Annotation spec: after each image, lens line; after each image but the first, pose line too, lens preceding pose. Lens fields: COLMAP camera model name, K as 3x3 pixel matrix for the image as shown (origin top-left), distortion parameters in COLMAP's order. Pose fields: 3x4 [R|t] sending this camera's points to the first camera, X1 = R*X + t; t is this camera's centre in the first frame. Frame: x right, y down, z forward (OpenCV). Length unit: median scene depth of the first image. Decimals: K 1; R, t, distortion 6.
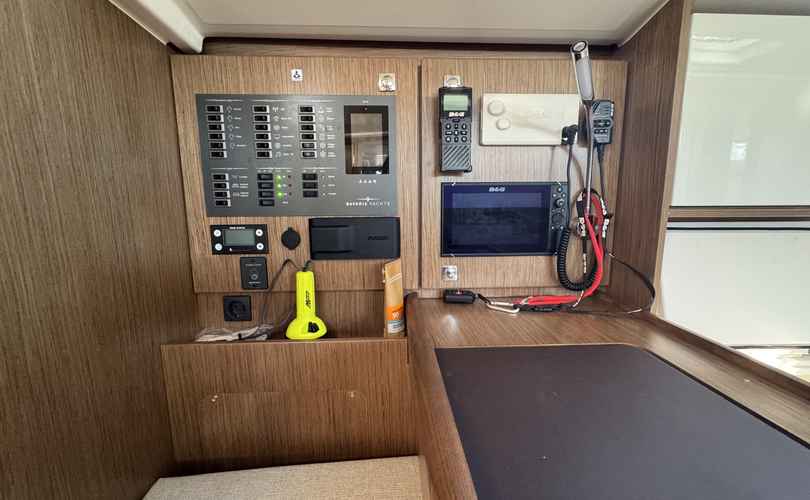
lens RADIAL K [[325.1, 0, 405.0], [0, 325.1, 250.0], [0, 0, 1]] dist [-0.010784, -0.000189]
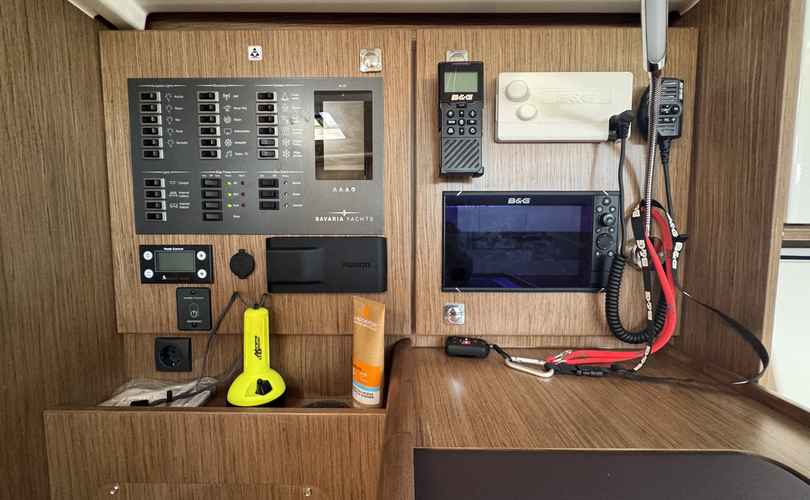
lens RADIAL K [[325.1, 0, 405.0], [0, 325.1, 250.0], [0, 0, 1]] dist [-0.010784, -0.000189]
pose [[0.998541, 0.011601, -0.052744, 0.067633], [-0.015435, 0.997222, -0.072874, -0.018862], [0.051752, 0.073582, 0.995946, 0.270180]]
